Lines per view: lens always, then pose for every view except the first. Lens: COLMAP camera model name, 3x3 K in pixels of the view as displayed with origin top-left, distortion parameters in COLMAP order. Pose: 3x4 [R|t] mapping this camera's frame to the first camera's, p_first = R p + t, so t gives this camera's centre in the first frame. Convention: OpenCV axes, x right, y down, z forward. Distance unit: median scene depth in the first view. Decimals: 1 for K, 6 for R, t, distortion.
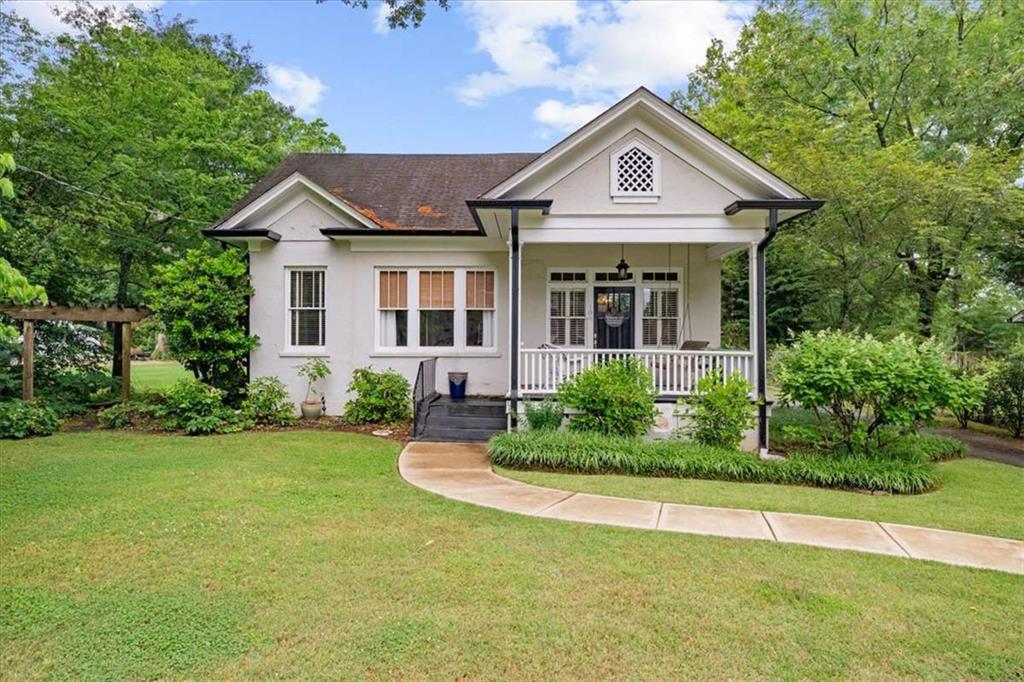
lens RADIAL K [[406.2, 0, 510.7], [0, 406.2, 338.1], [0, 0, 1]] dist [-0.000367, 0.000027]
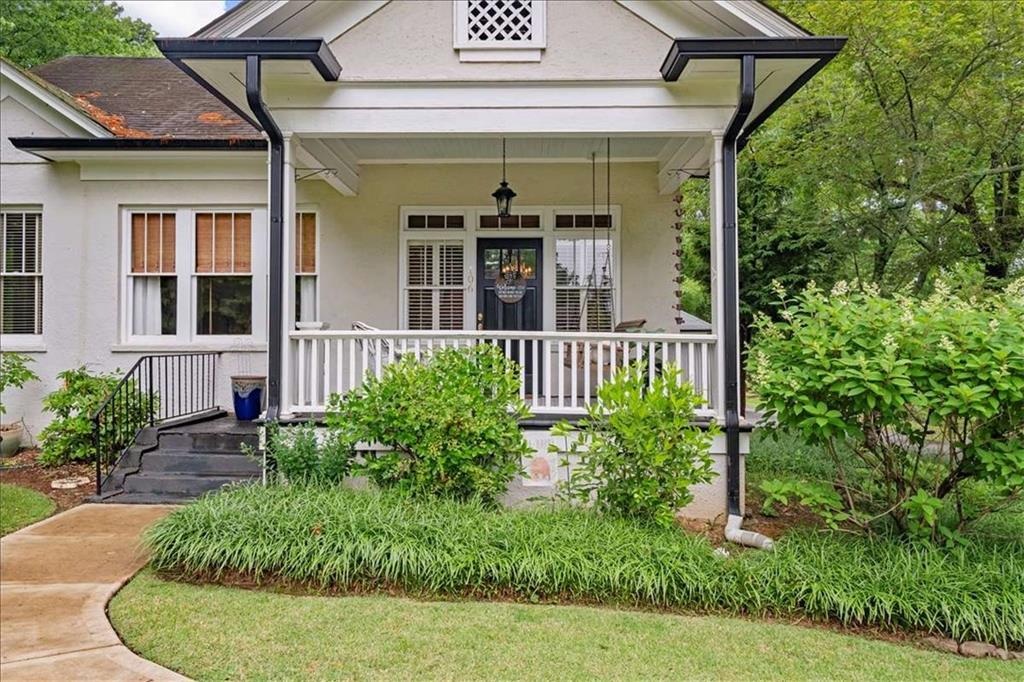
lens RADIAL K [[441.1, 0, 513.6], [0, 441.1, 343.3], [0, 0, 1]] dist [0.001934, -0.000100]
pose [[0.999969, -0.003027, 0.007205, 0.322646], [0.003055, 0.999988, -0.003855, 0.047694], [-0.007193, 0.003876, 0.999967, 0.413538]]
